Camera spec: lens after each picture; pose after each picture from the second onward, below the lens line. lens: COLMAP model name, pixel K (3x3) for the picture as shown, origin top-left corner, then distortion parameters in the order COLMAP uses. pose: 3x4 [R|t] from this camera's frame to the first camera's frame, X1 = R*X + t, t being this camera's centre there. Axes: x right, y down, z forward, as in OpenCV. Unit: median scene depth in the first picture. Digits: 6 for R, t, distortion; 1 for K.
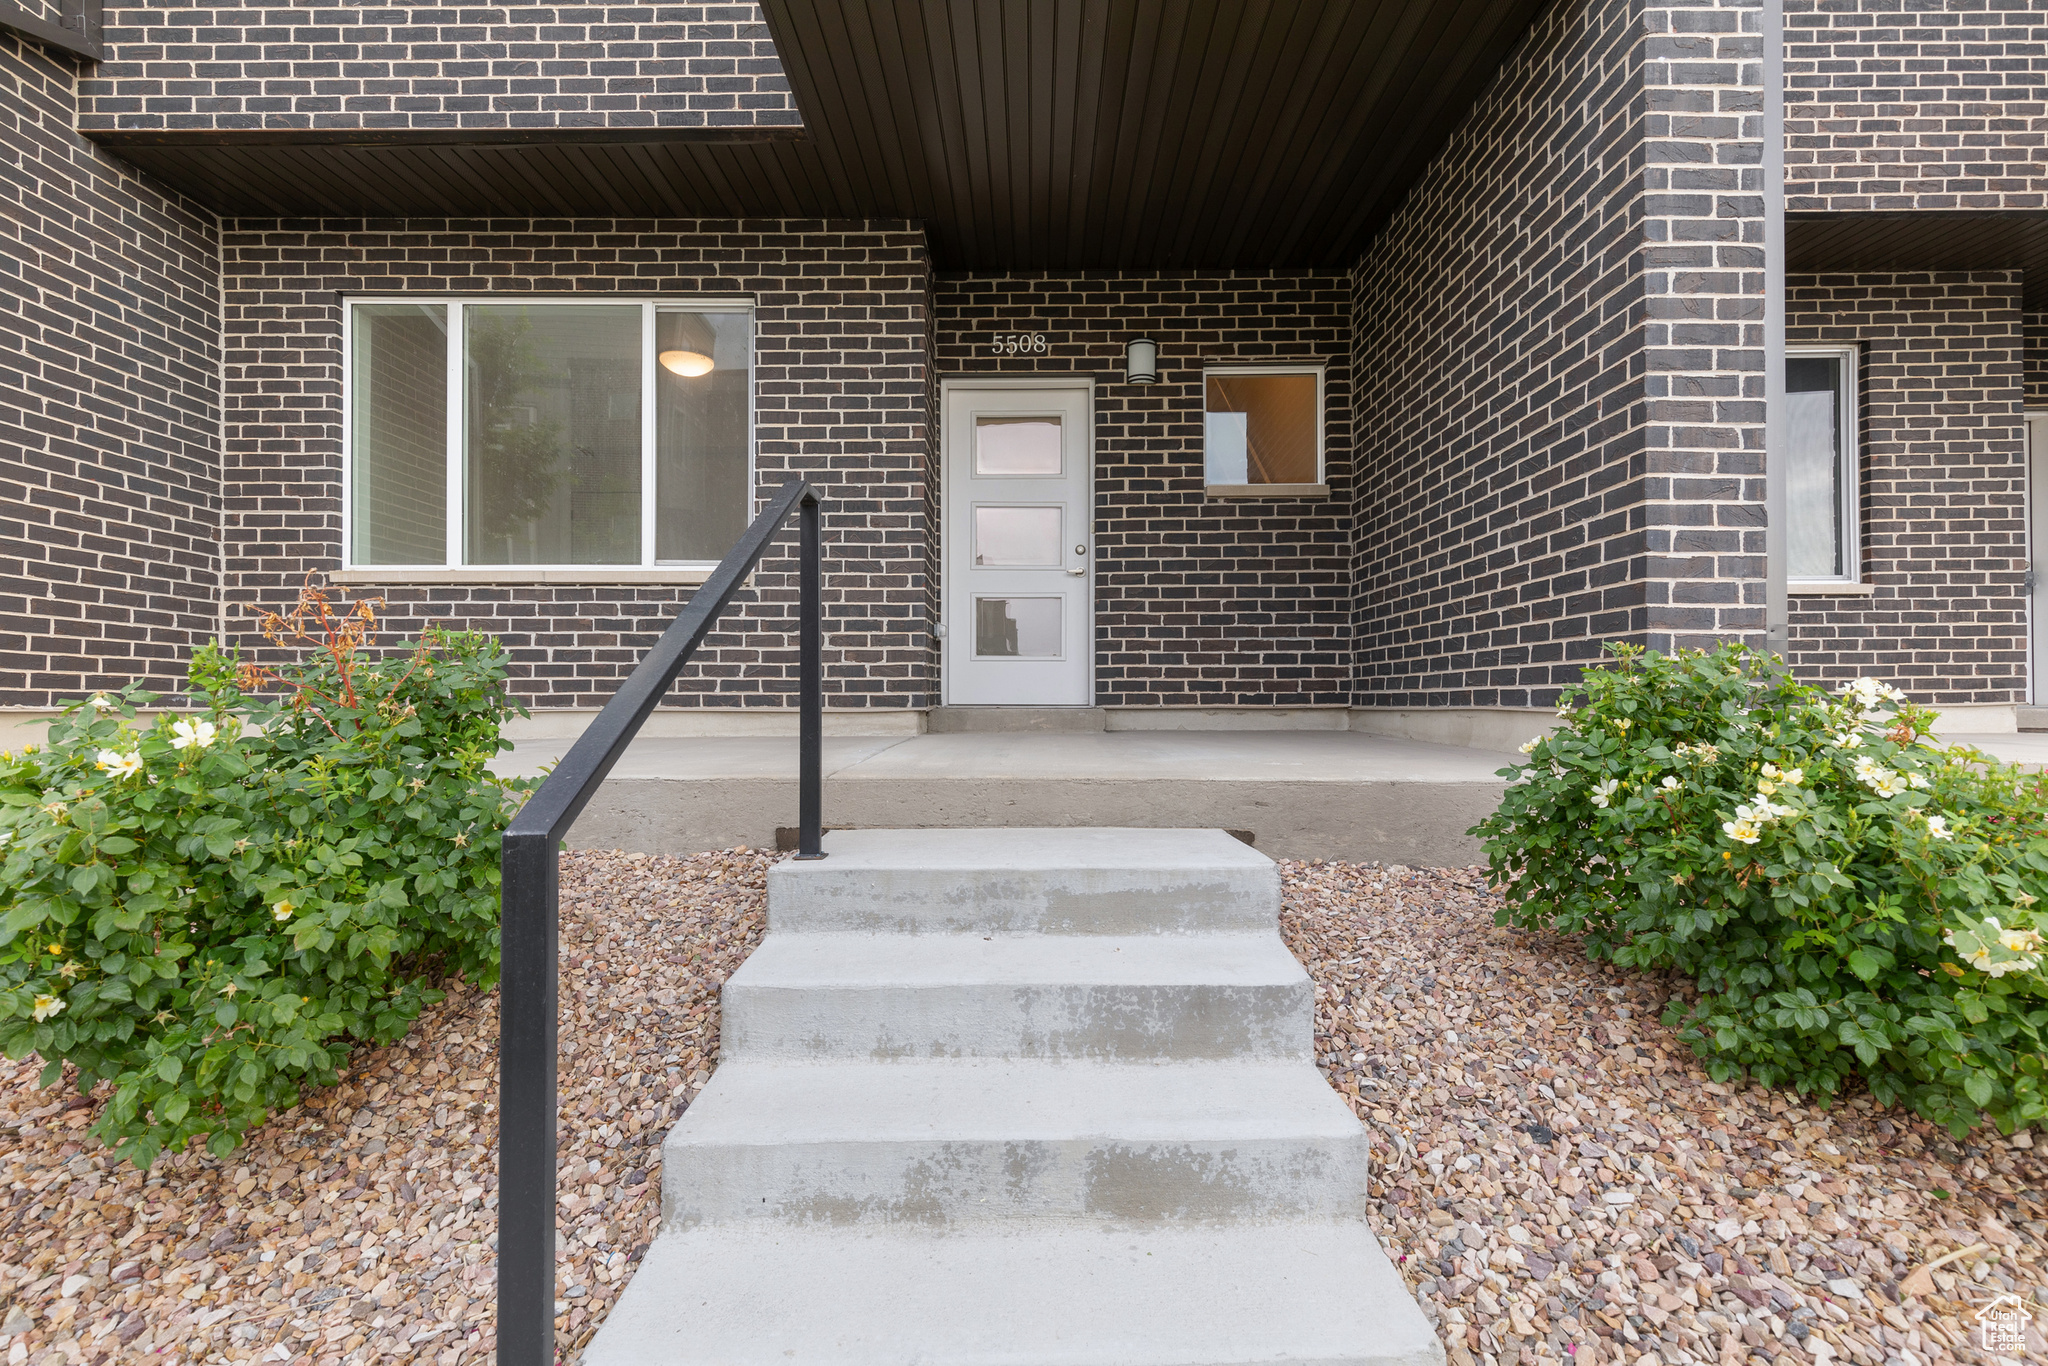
lens RADIAL K [[932.3, 0, 1026.5], [0, 932.3, 687.2], [0, 0, 1]] dist [0.008042, -0.000939]
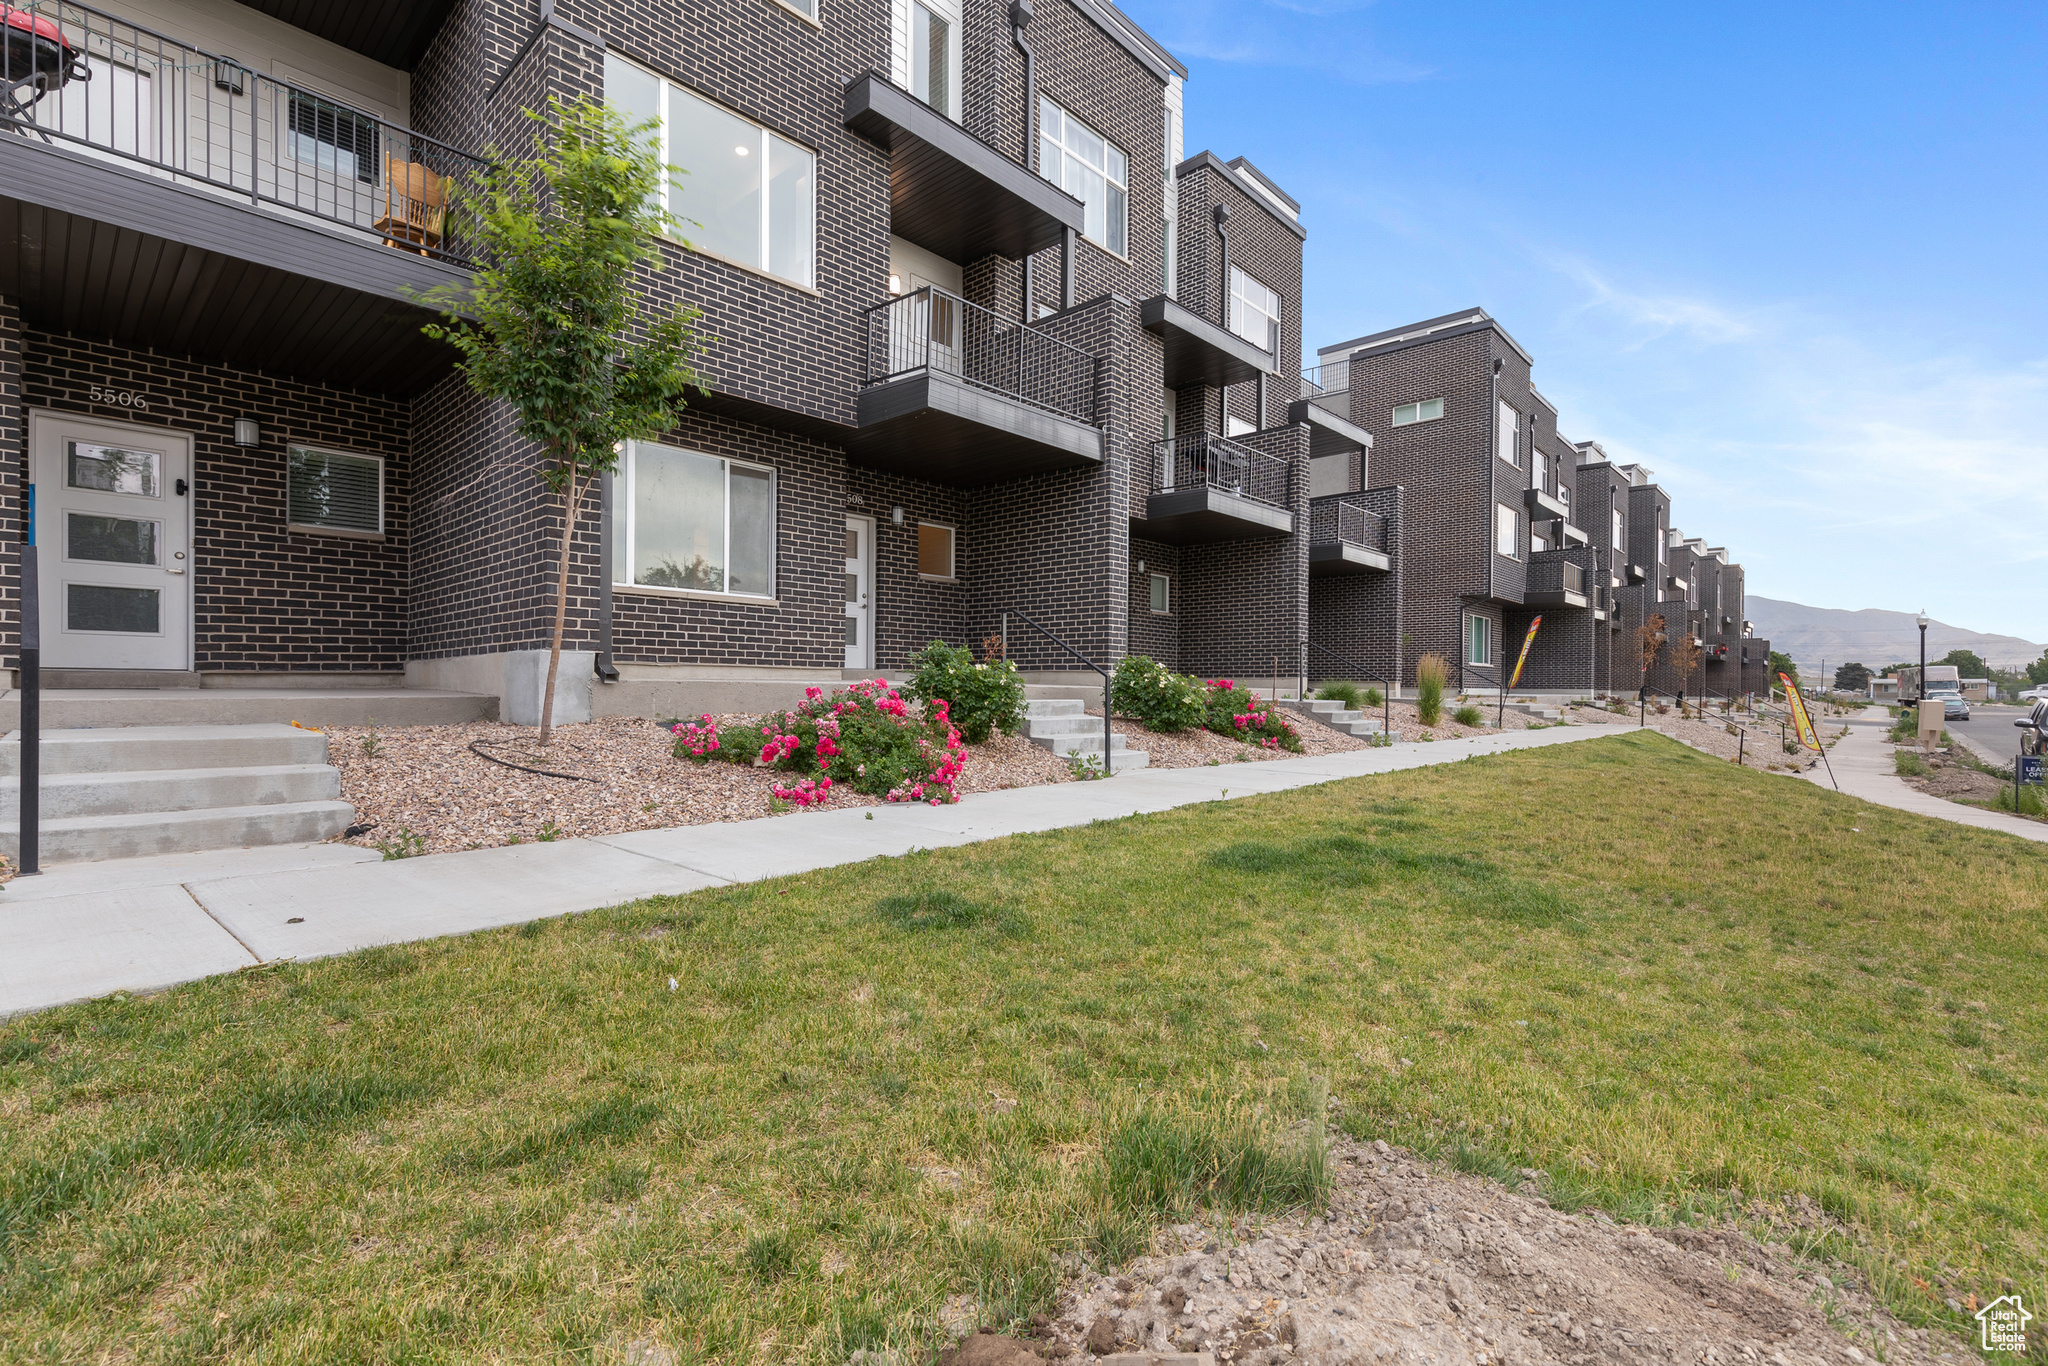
lens RADIAL K [[932.3, 0, 1023.4], [0, 932.3, 692.2], [0, 0, 1]] dist [0.008042, -0.000939]
pose [[0.672863, 0.003197, 0.739760, -1.468456], [-0.017816, 0.999771, 0.011885, 0.046680], [-0.739553, -0.021176, 0.672766, -0.817043]]
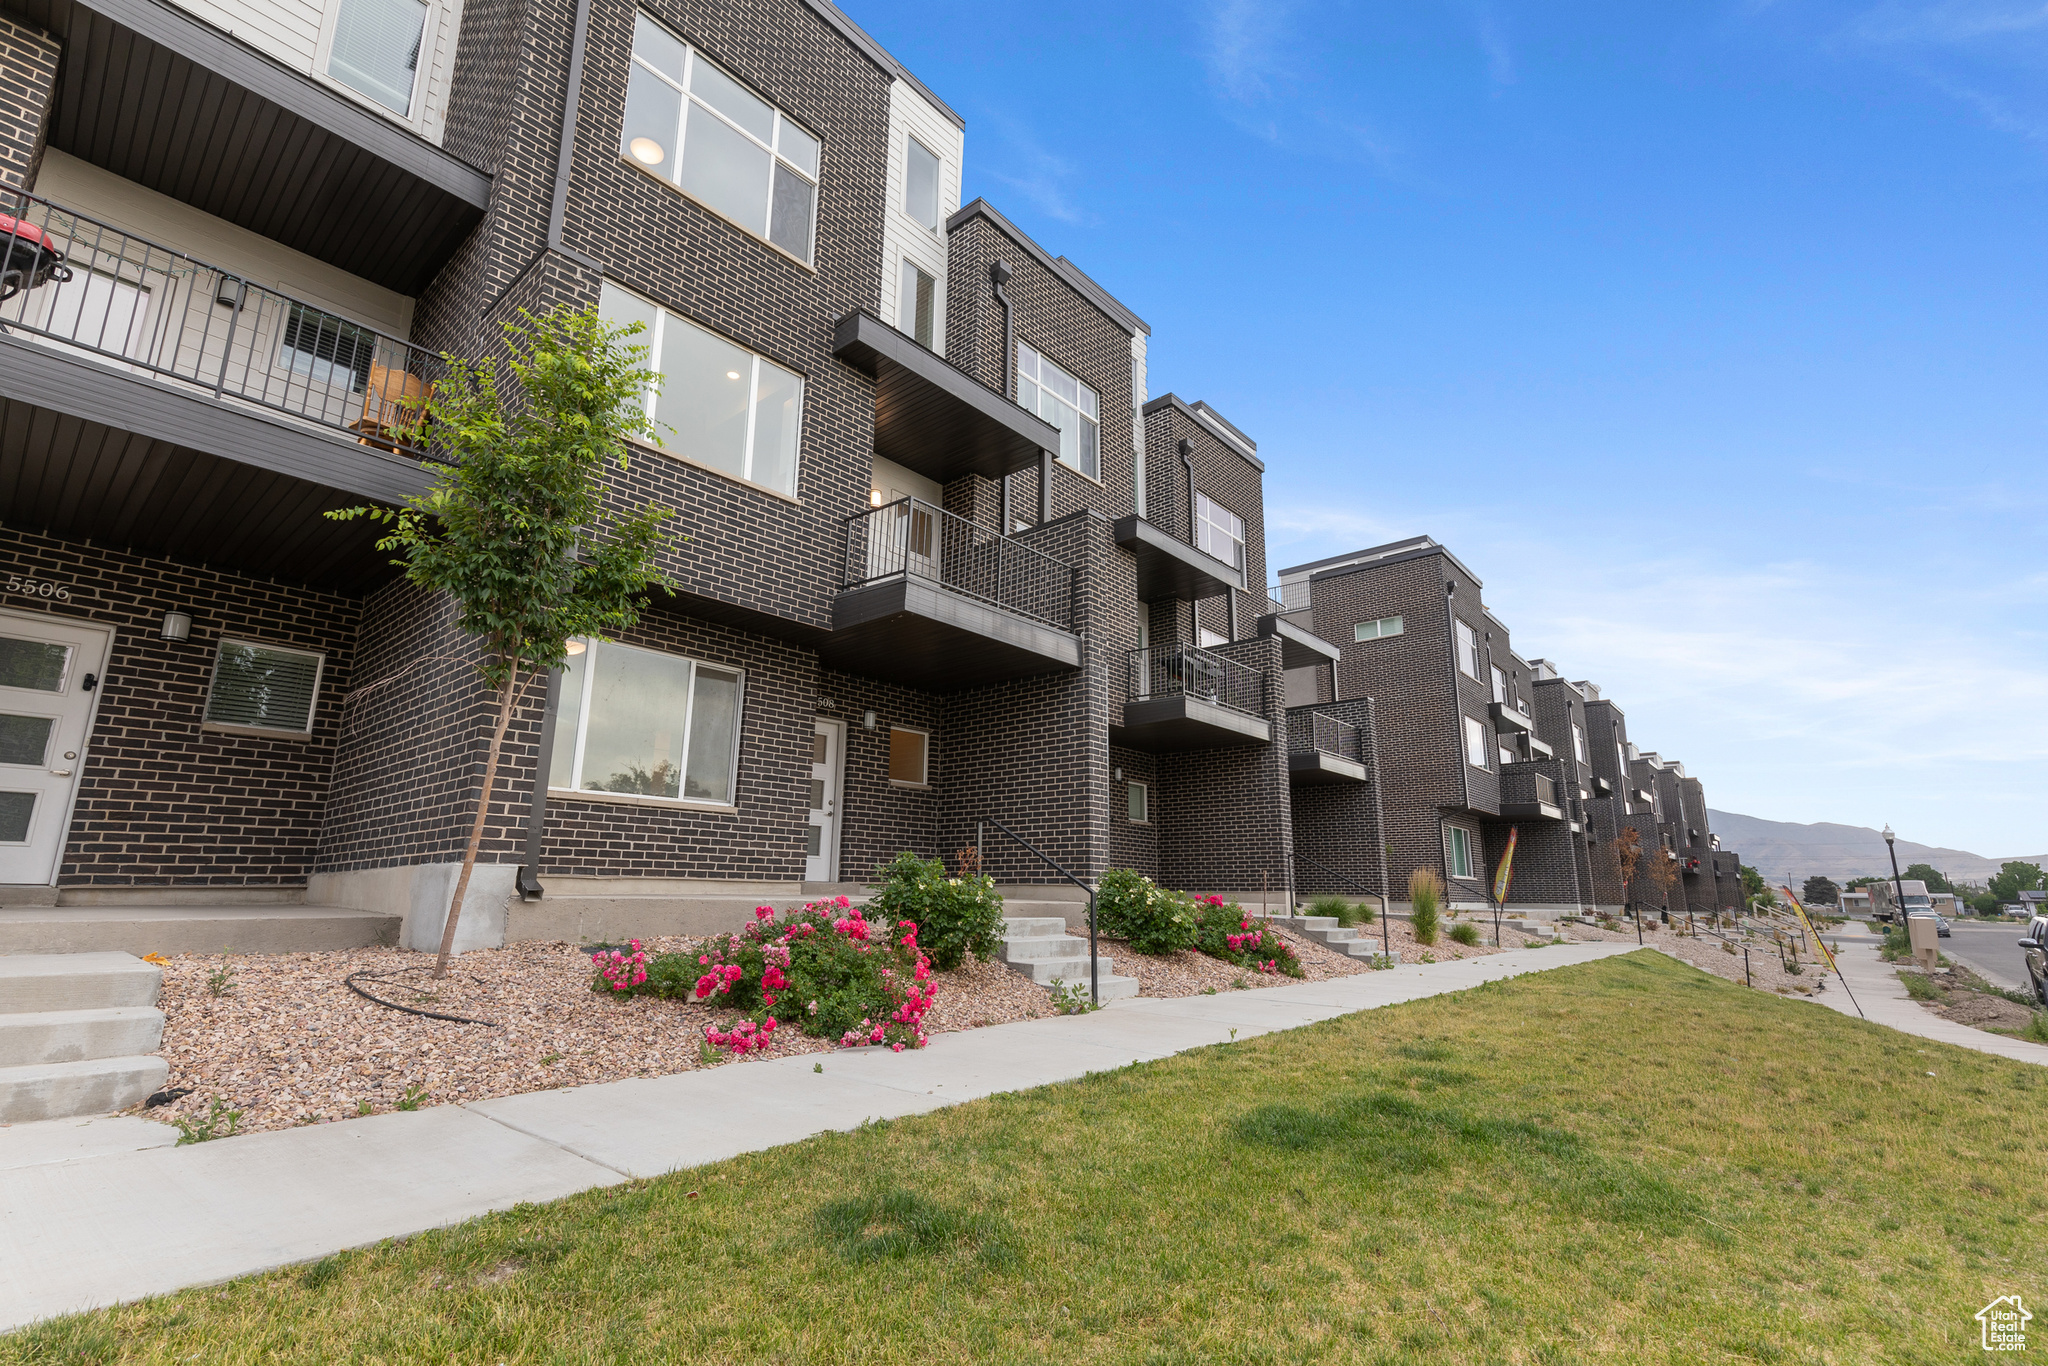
lens RADIAL K [[932.3, 0, 1024.5], [0, 932.3, 688.4], [0, 0, 1]] dist [0.008042, -0.000939]
pose [[0.648641, 0.175327, 0.740625, -1.390096], [-0.020856, 0.976834, -0.212979, 0.035460], [-0.760809, 0.122701, 0.637271, -0.730419]]
